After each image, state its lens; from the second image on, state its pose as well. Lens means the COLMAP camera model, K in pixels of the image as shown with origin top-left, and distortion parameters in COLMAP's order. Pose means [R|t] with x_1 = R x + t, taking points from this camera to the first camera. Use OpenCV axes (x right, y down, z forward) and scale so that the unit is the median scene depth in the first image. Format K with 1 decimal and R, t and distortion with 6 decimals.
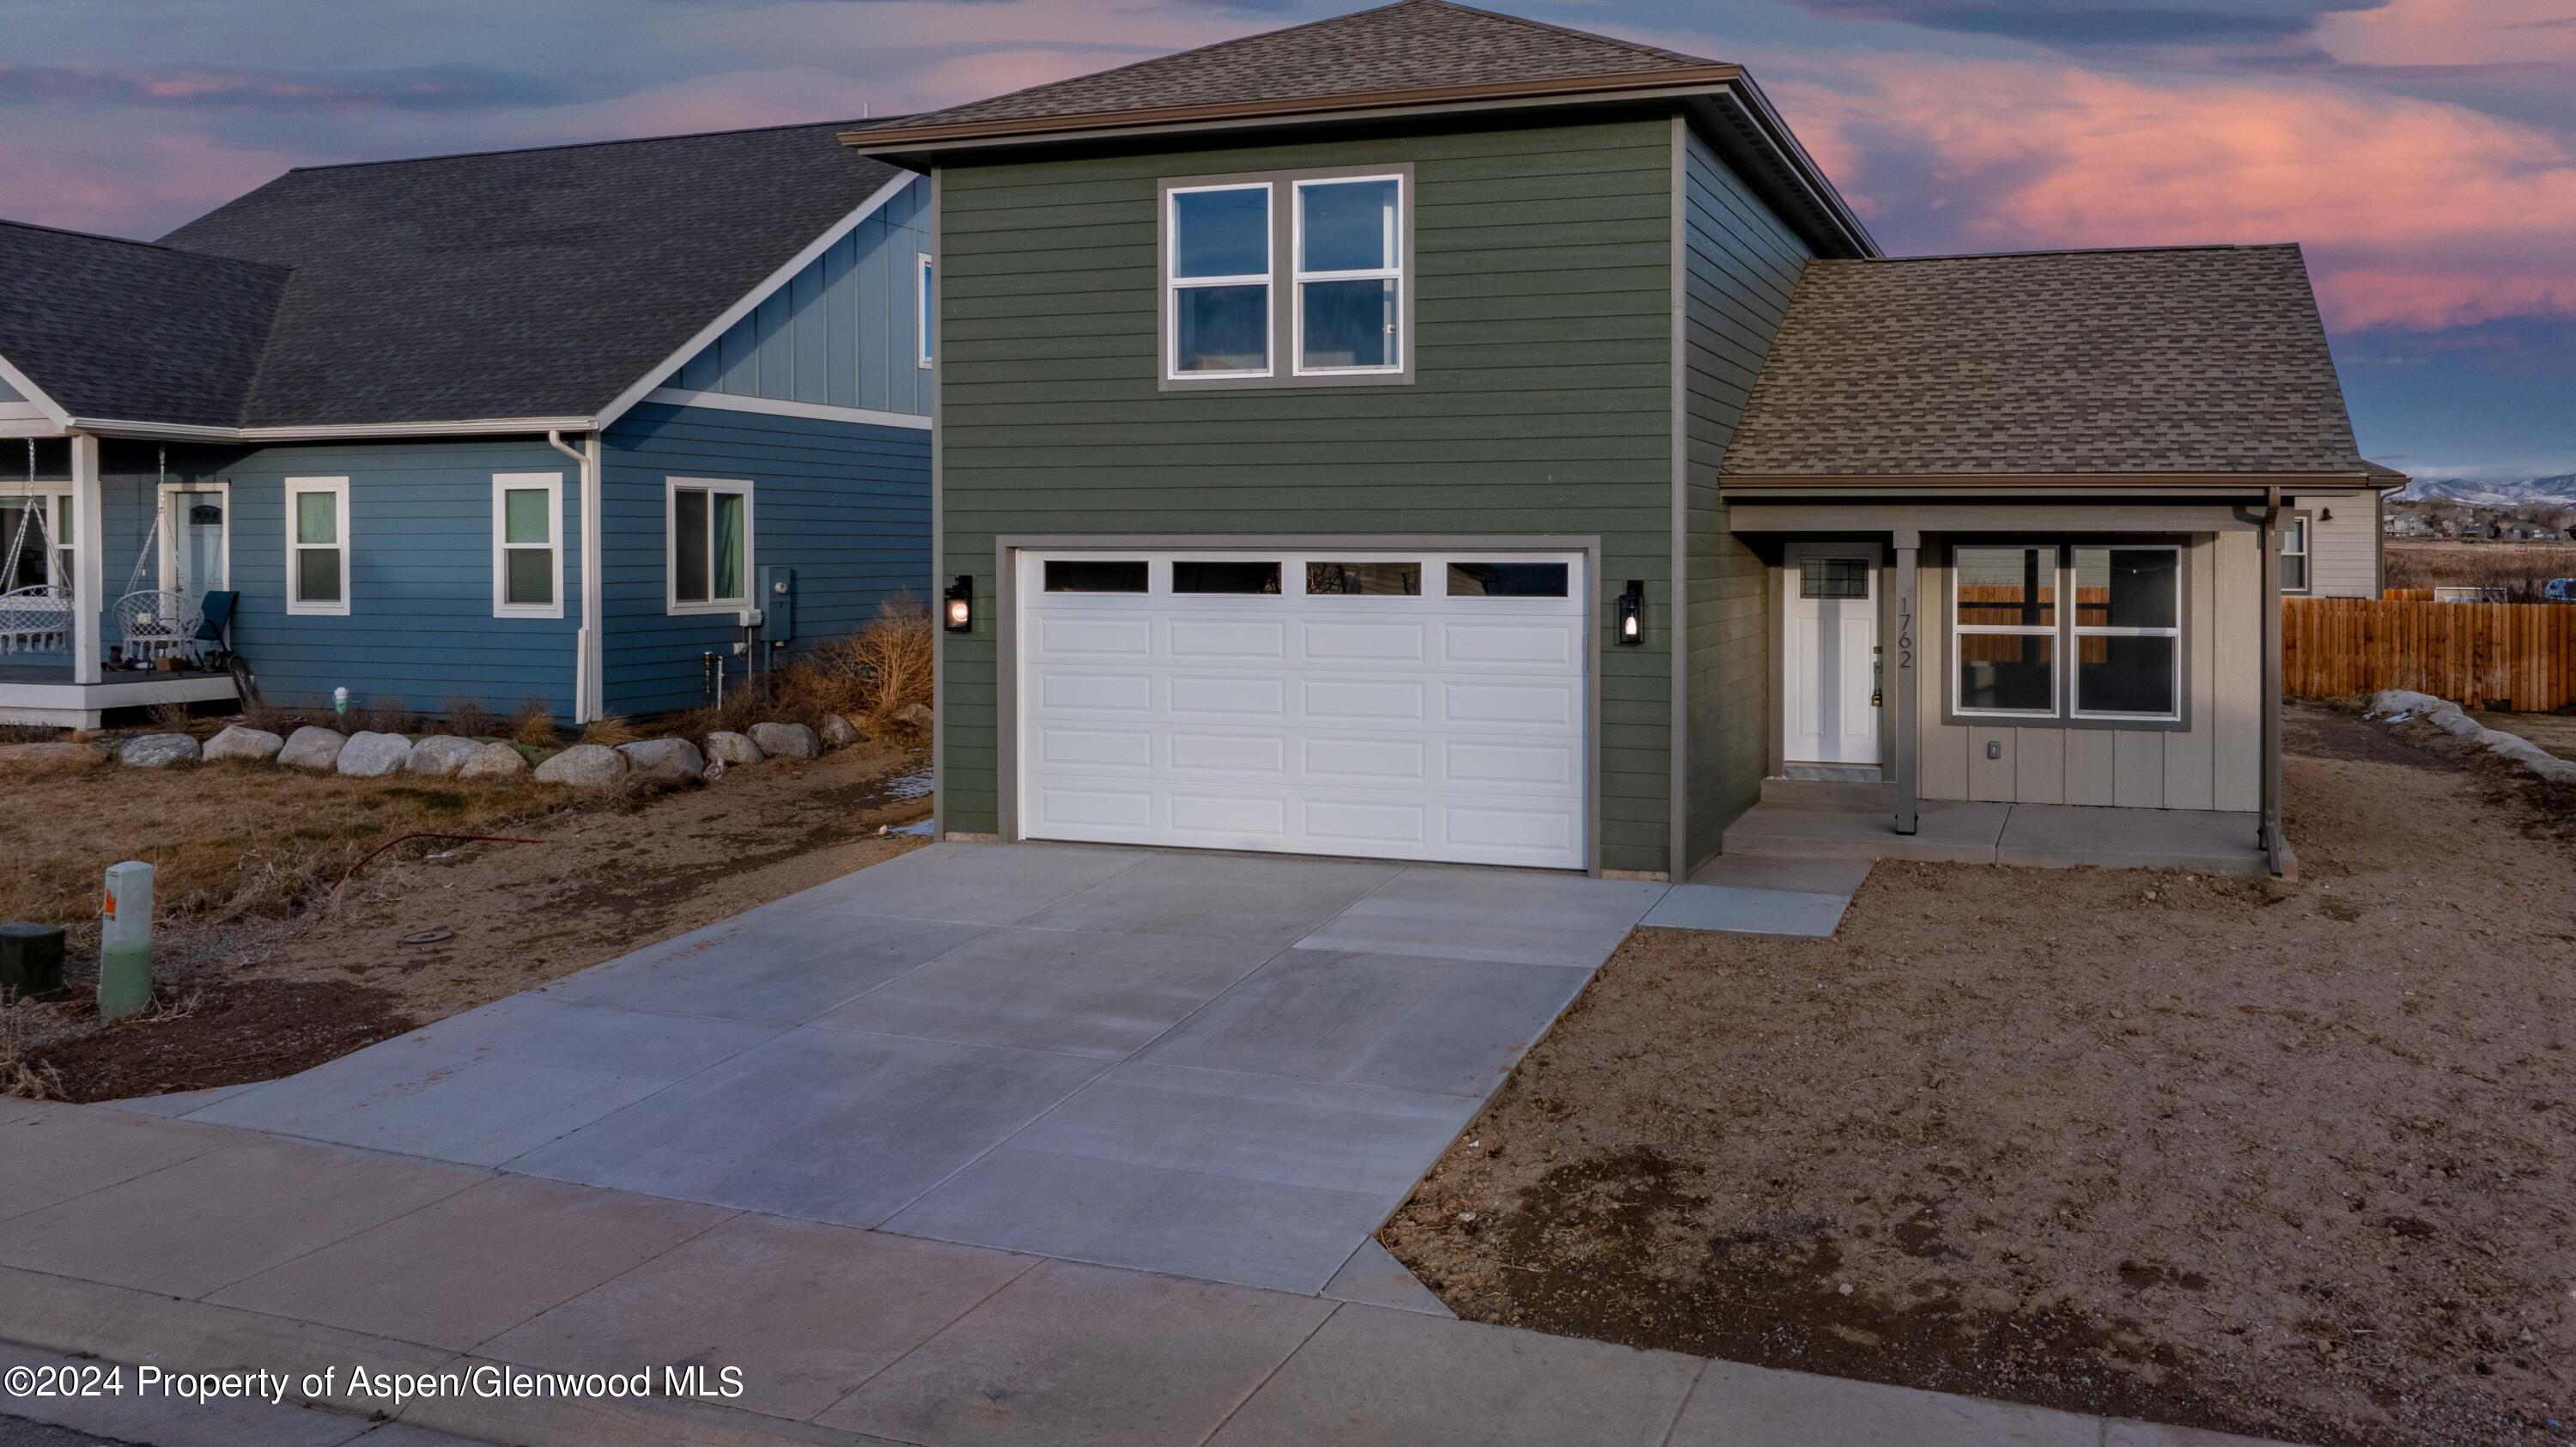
lens RADIAL K [[2114.1, 0, 1325.5], [0, 2114.1, 631.3], [0, 0, 1]] dist [-0.011536, 0.004332]
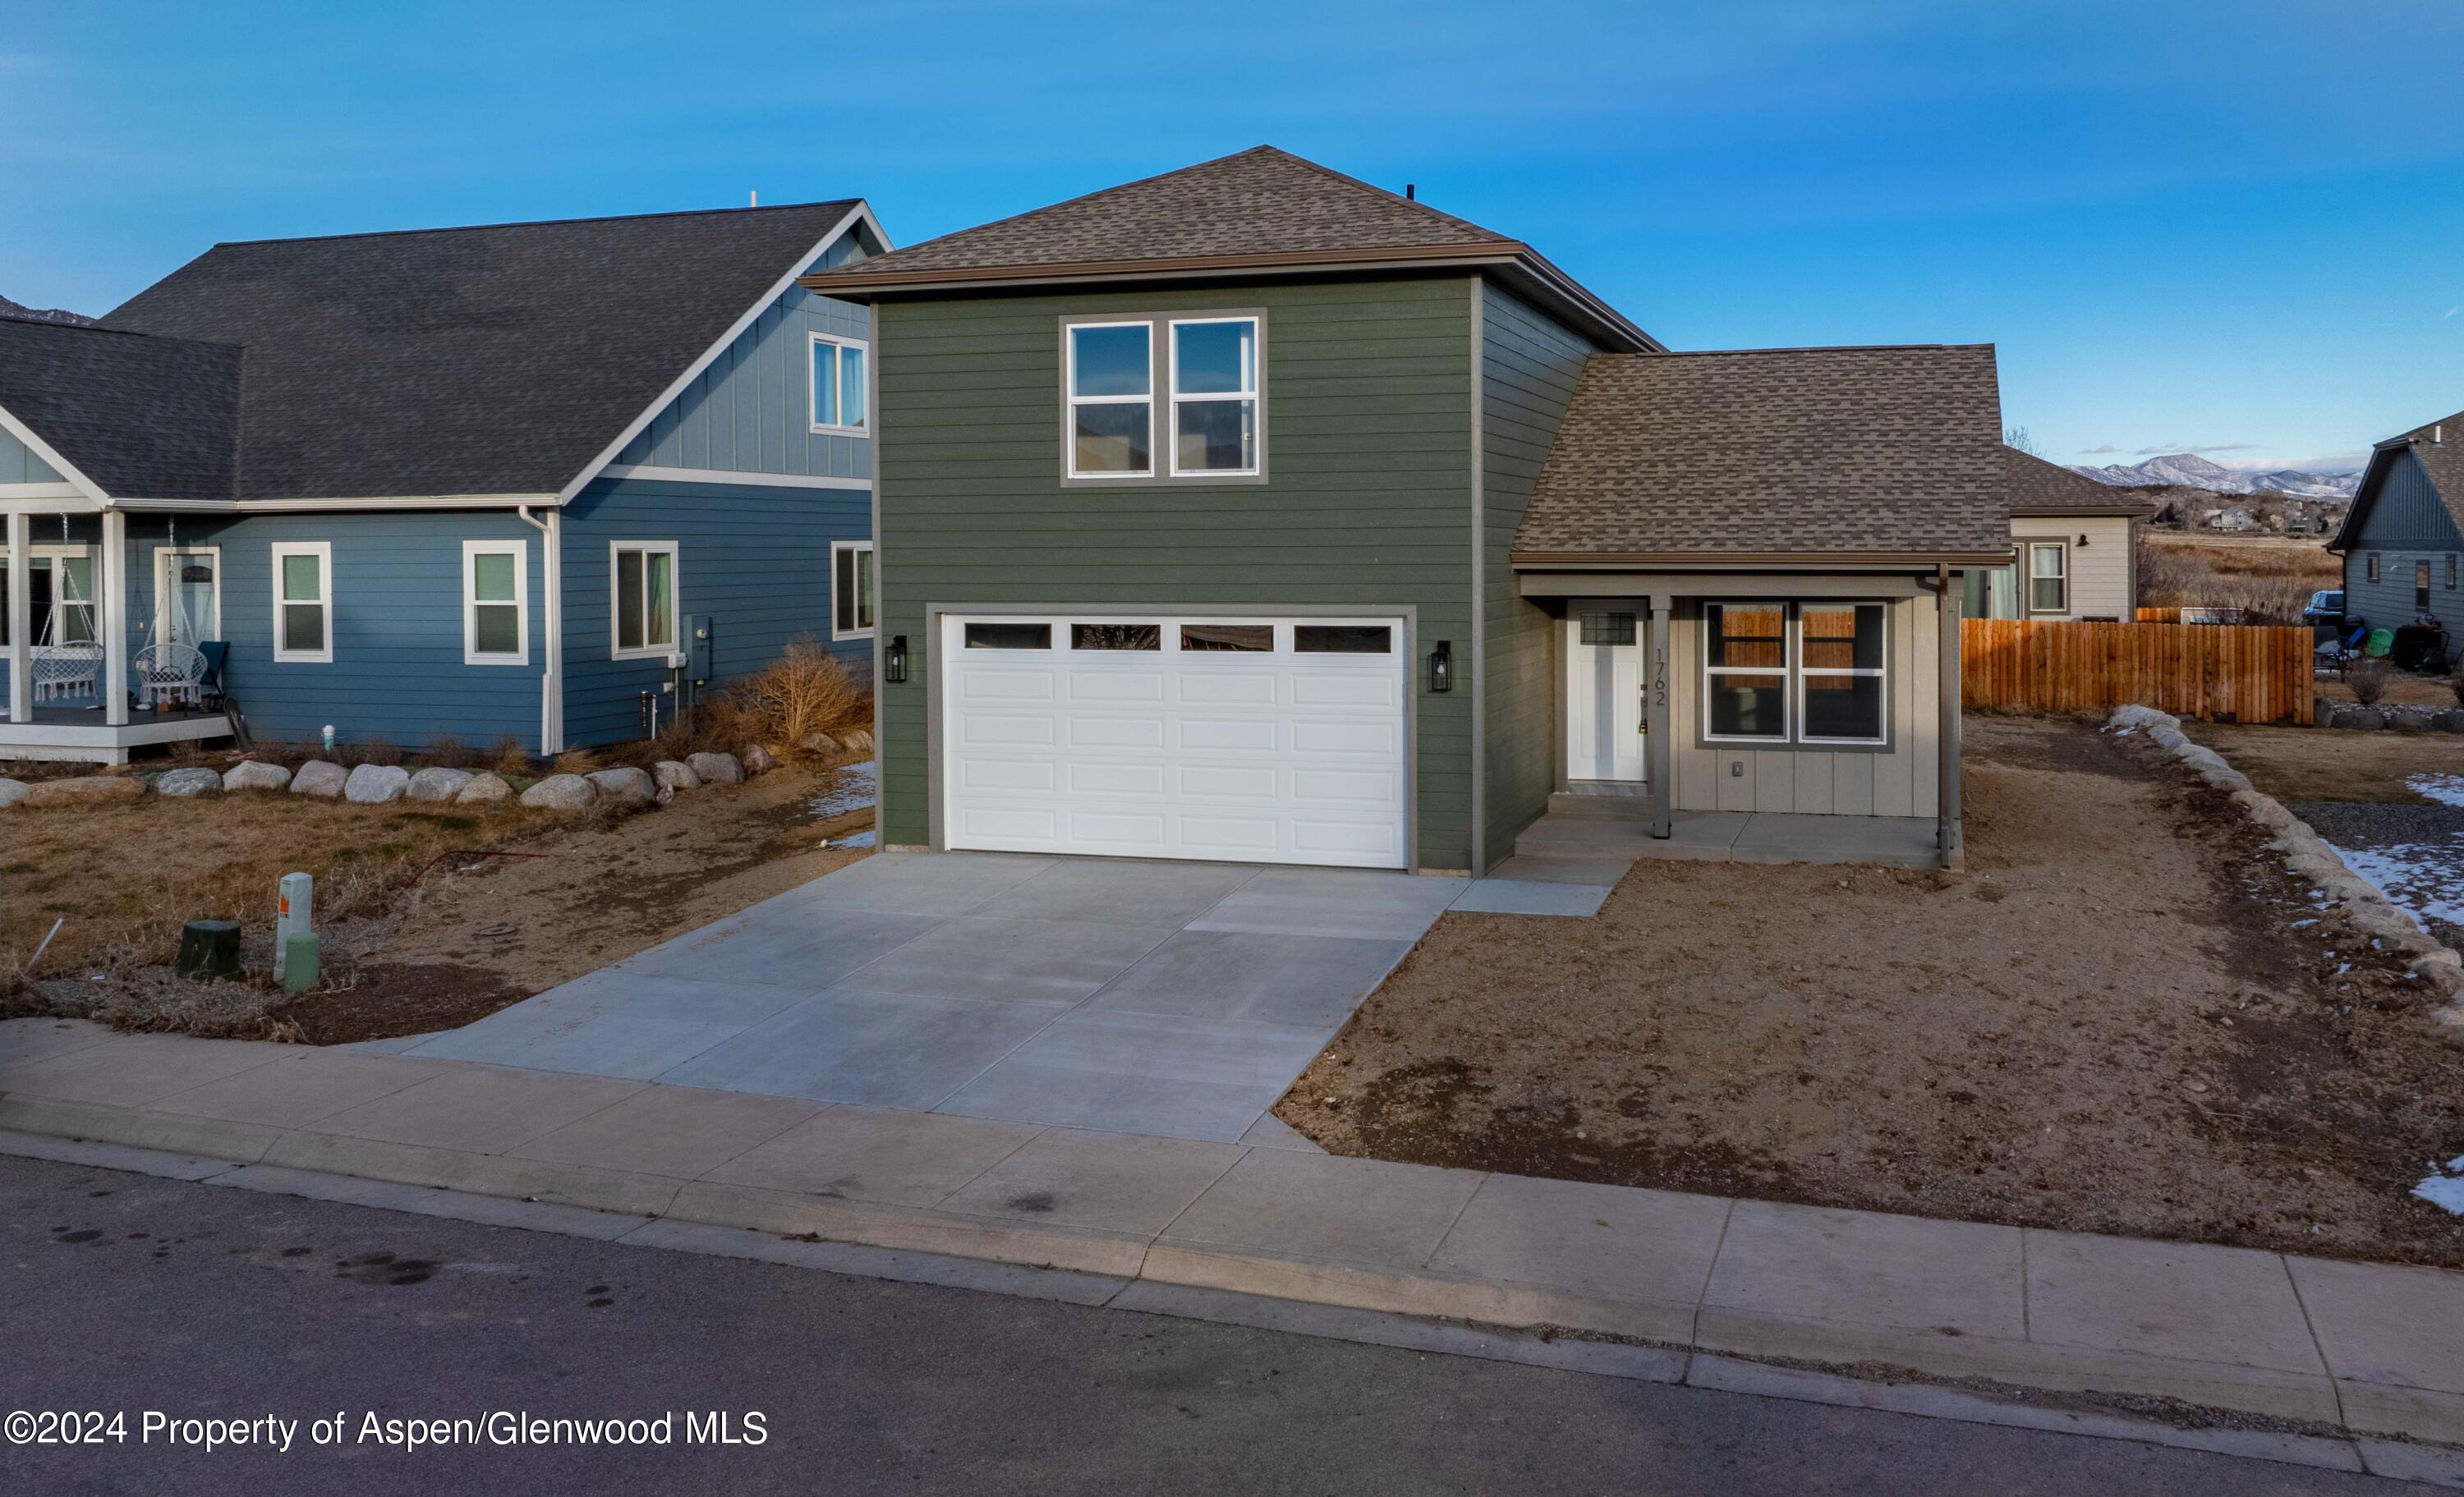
lens RADIAL K [[2189.1, 0, 1205.7], [0, 2189.1, 686.6], [0, 0, 1]] dist [-0.003228, -0.009008]
pose [[0.999350, -0.007481, 0.035266, -0.039346], [0.006663, 0.999707, 0.023250, -0.025696], [-0.035430, -0.023000, 0.999107, -0.283076]]
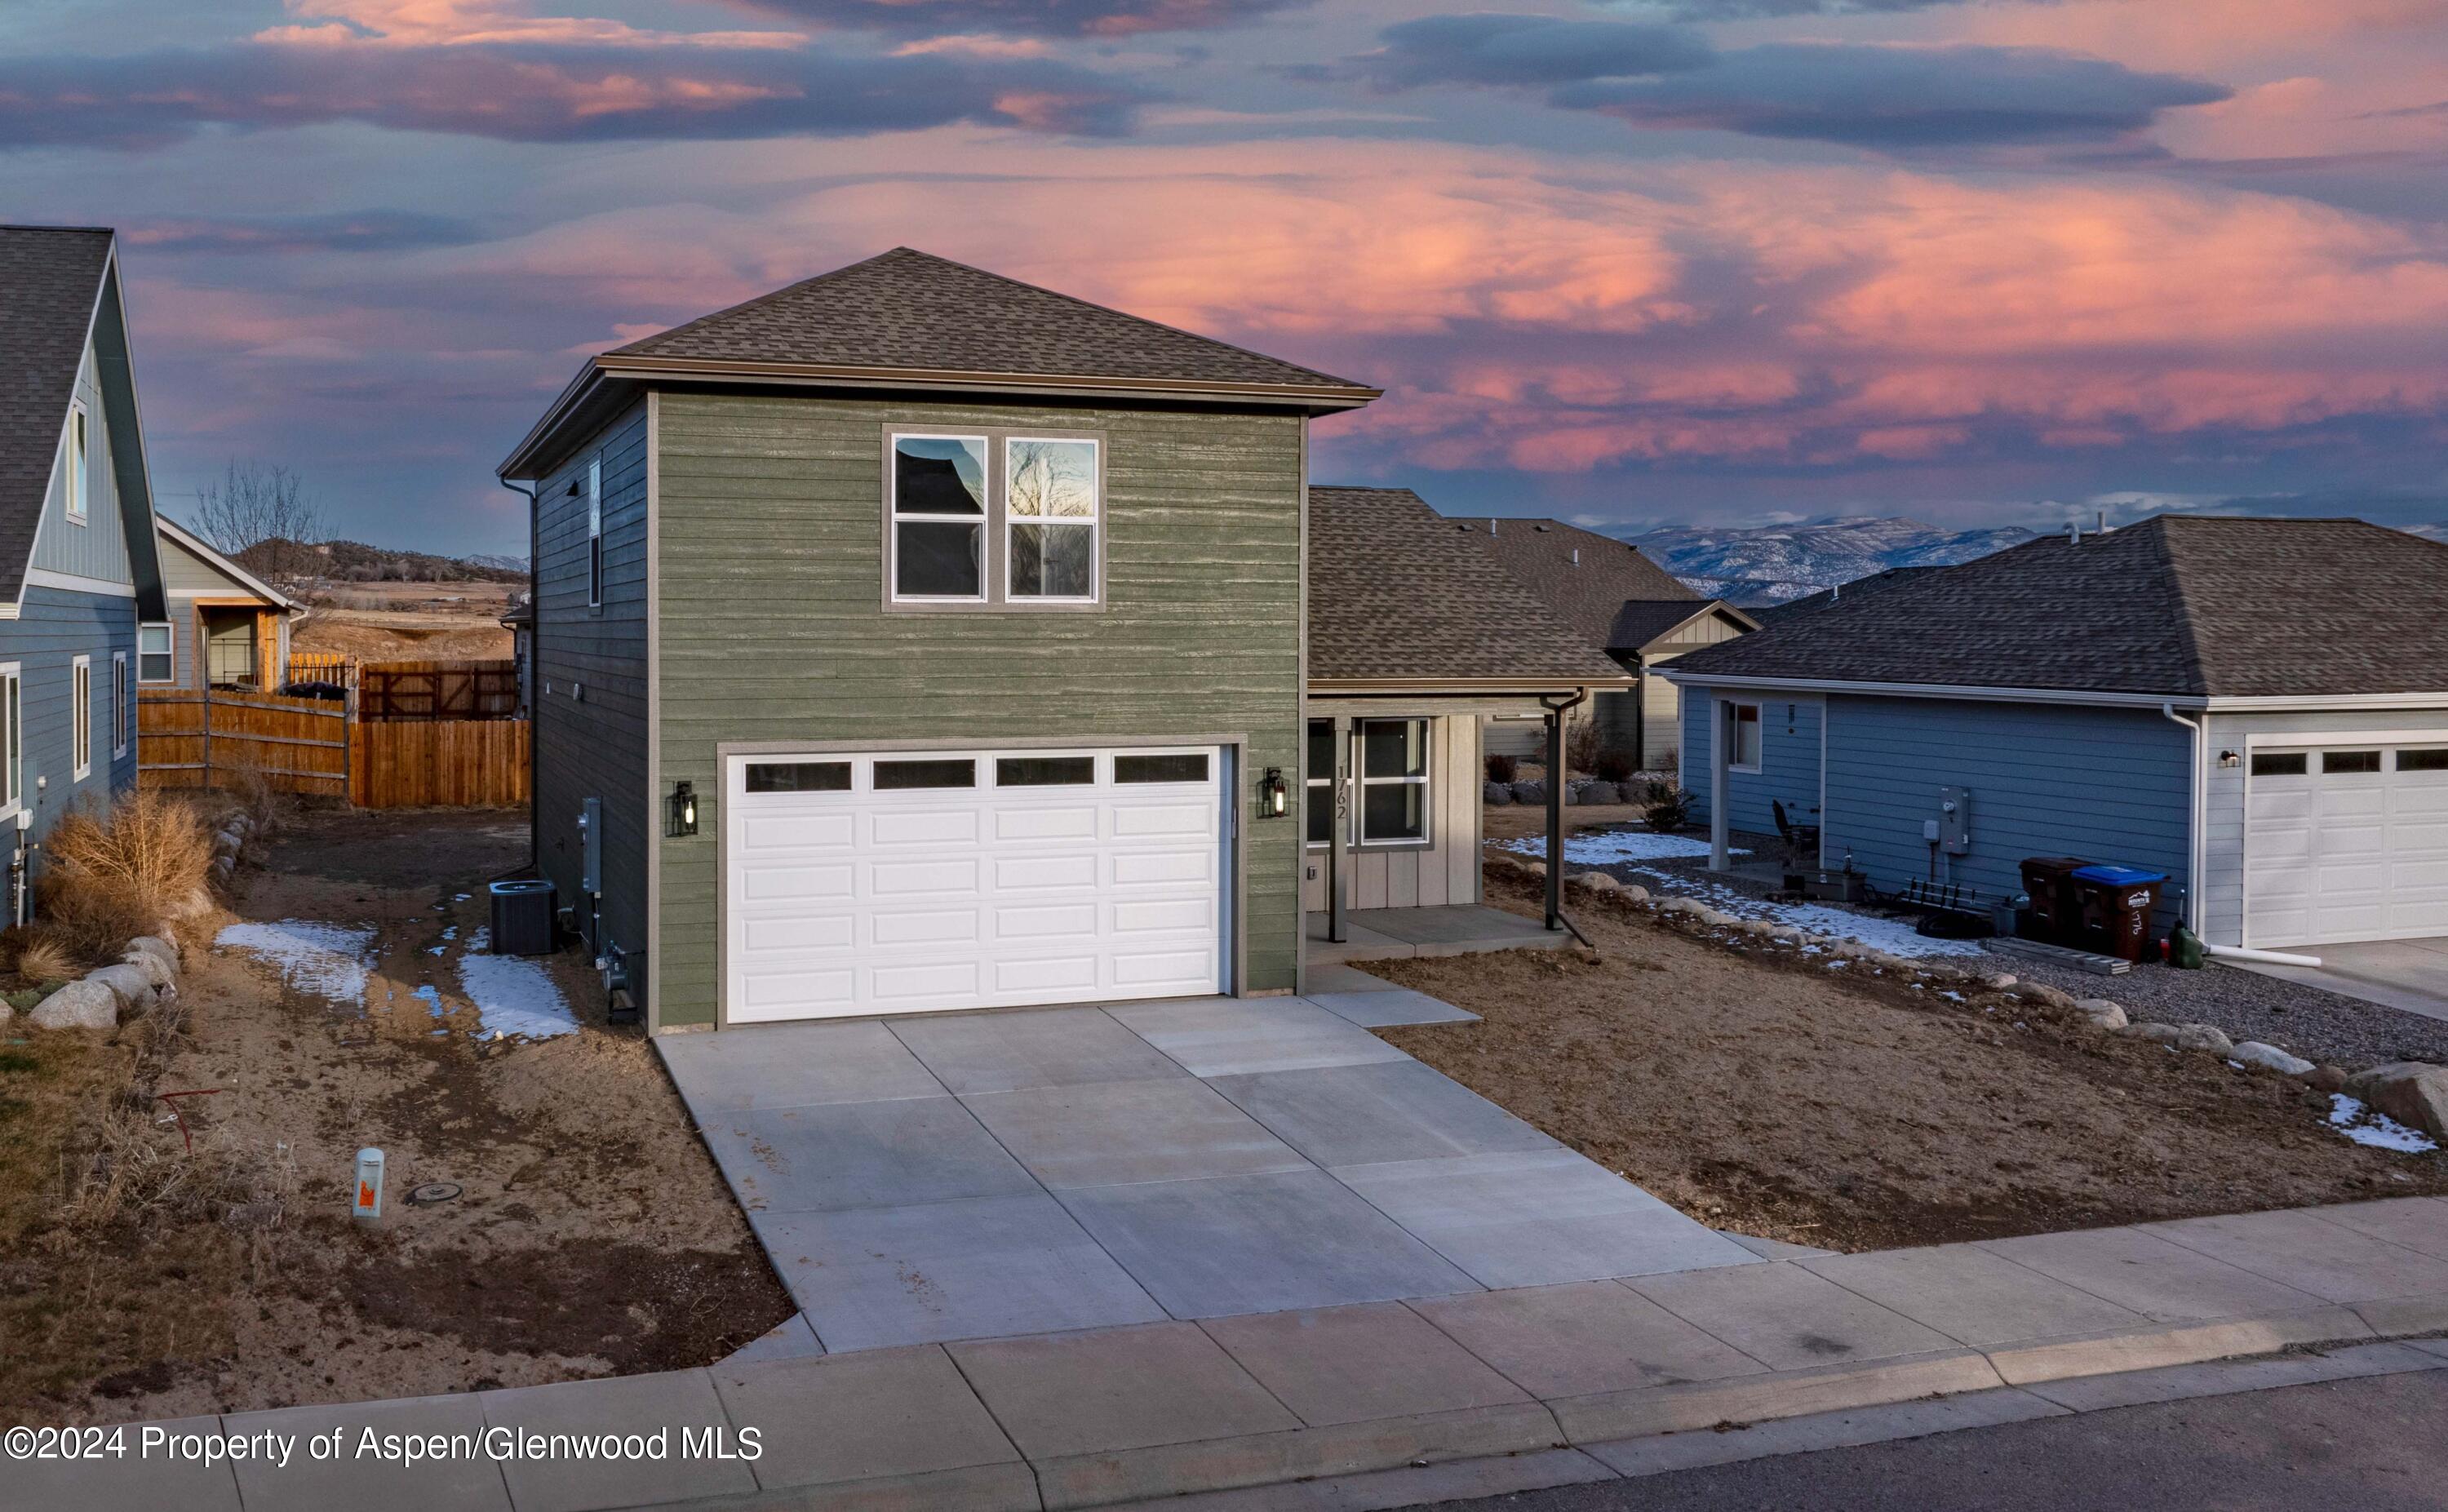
lens RADIAL K [[2134.3, 0, 1223.7], [0, 2134.3, 759.2], [0, 0, 1]] dist [-0.018061, 0.006268]
pose [[0.756455, -0.038449, 0.652915, -0.673971], [0.026656, 0.999254, 0.027962, -0.061156], [-0.653503, -0.003748, 0.756915, 0.020632]]
